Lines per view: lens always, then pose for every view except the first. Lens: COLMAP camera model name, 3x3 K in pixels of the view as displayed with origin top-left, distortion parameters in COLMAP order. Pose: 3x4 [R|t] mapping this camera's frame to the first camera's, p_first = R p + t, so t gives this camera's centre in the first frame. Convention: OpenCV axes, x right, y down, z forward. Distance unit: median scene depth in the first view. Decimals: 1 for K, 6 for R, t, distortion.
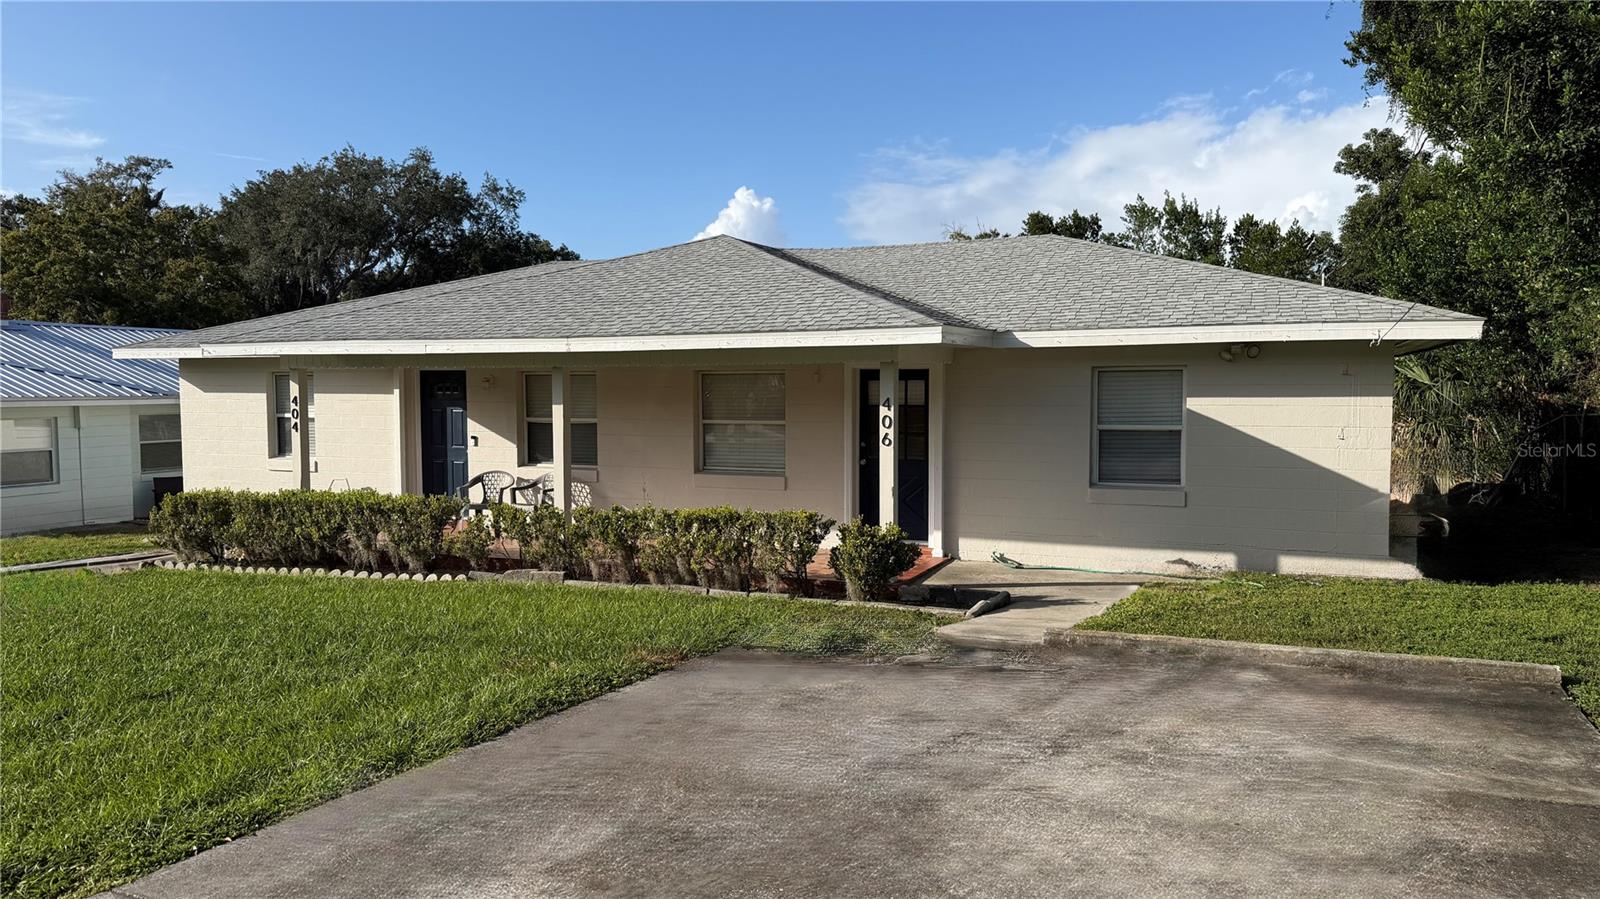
lens RADIAL K [[1147.9, 0, 800.0], [0, 1147.9, 449.5], [0, 0, 1]] dist [0.090422, -0.120353]
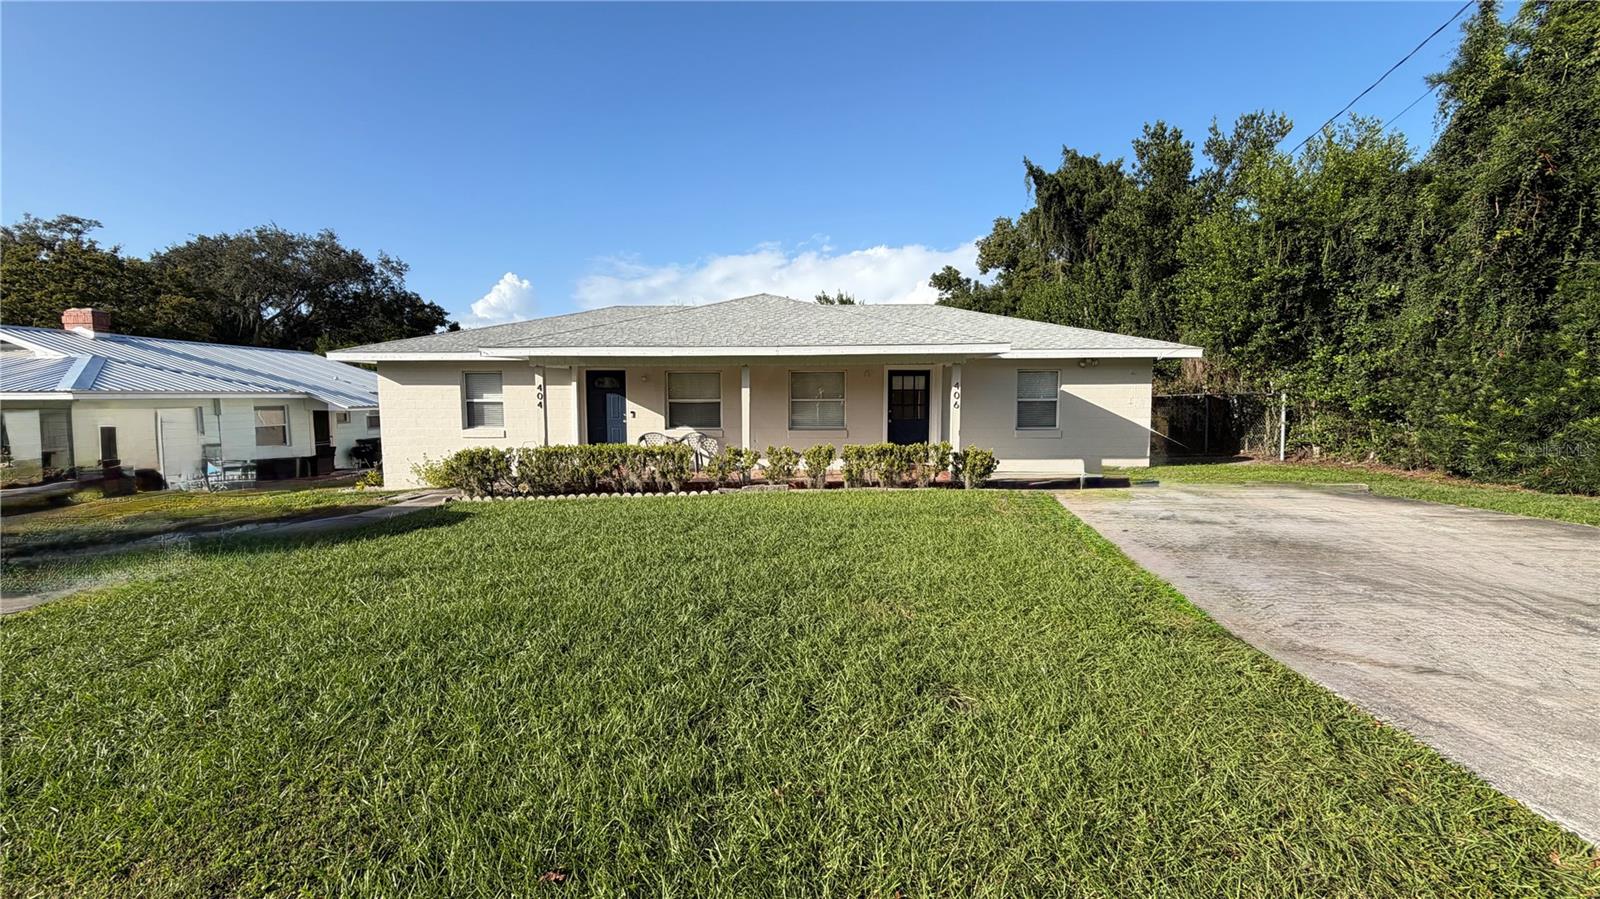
lens RADIAL K [[645.5, 0, 800.0], [0, 645.5, 449.5], [0, 0, 1]] dist [-0.000079, 0.000191]
pose [[0.923031, -0.031413, 0.383440, -0.196240], [0.021582, 0.999319, 0.029913, 0.009374], [-0.384119, -0.019336, 0.923081, 0.039821]]
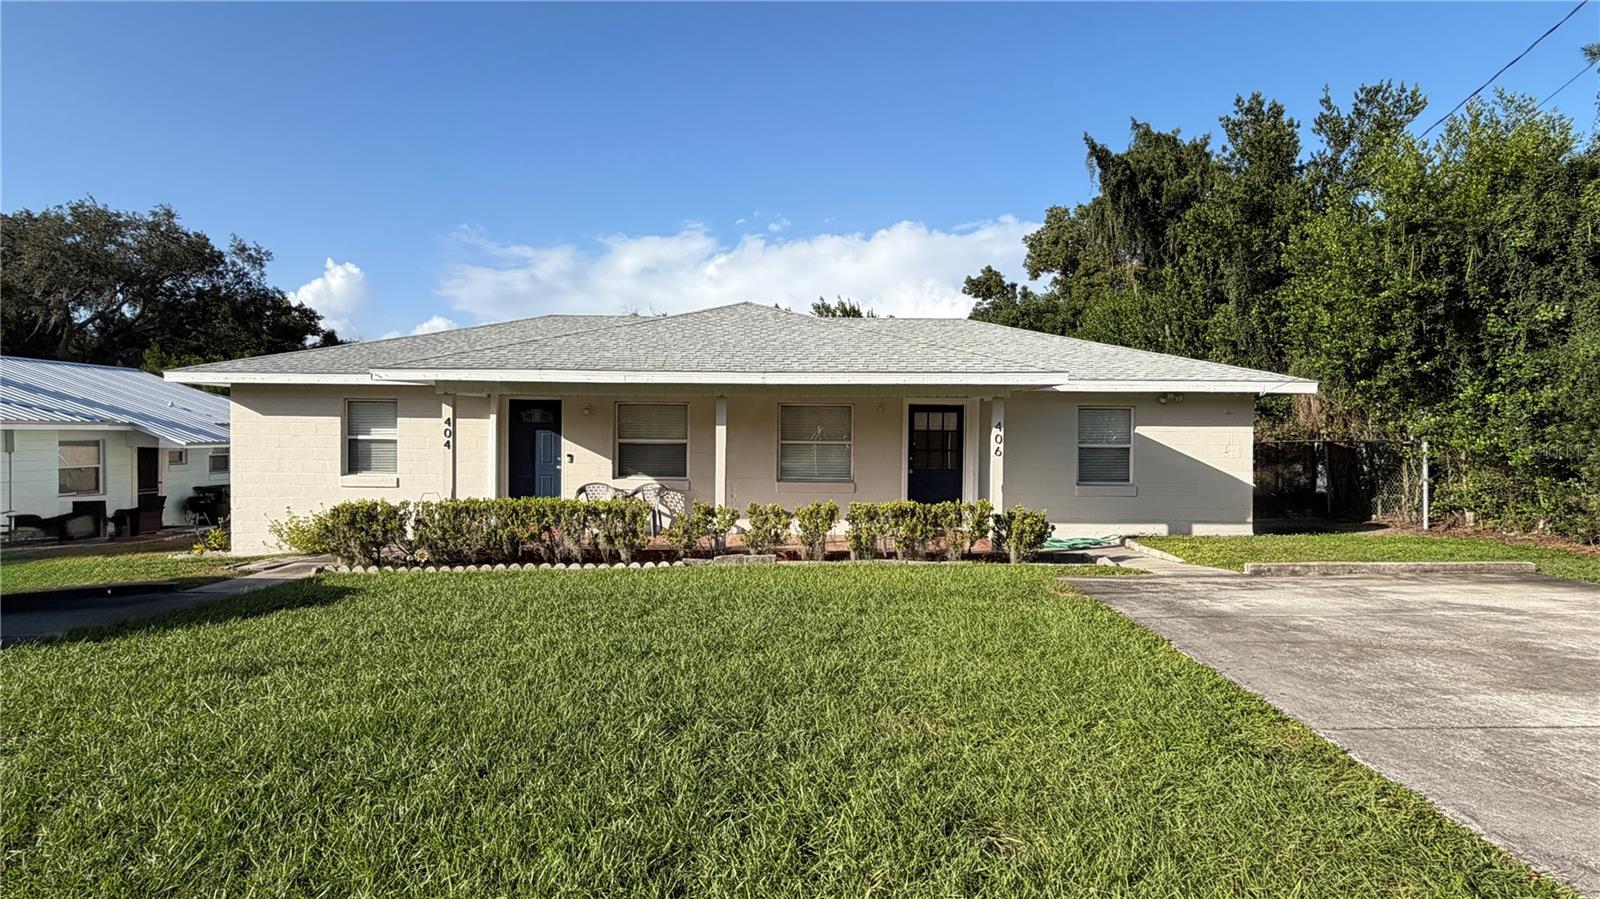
lens RADIAL K [[870.1, 0, 800.0], [0, 870.1, 449.5], [0, 0, 1]] dist [0.001834, -0.001056]
pose [[0.918615, 0.004009, 0.395134, -0.199880], [0.010204, 0.999374, -0.033861, 0.007990], [-0.395022, 0.035137, 0.917999, 0.033663]]
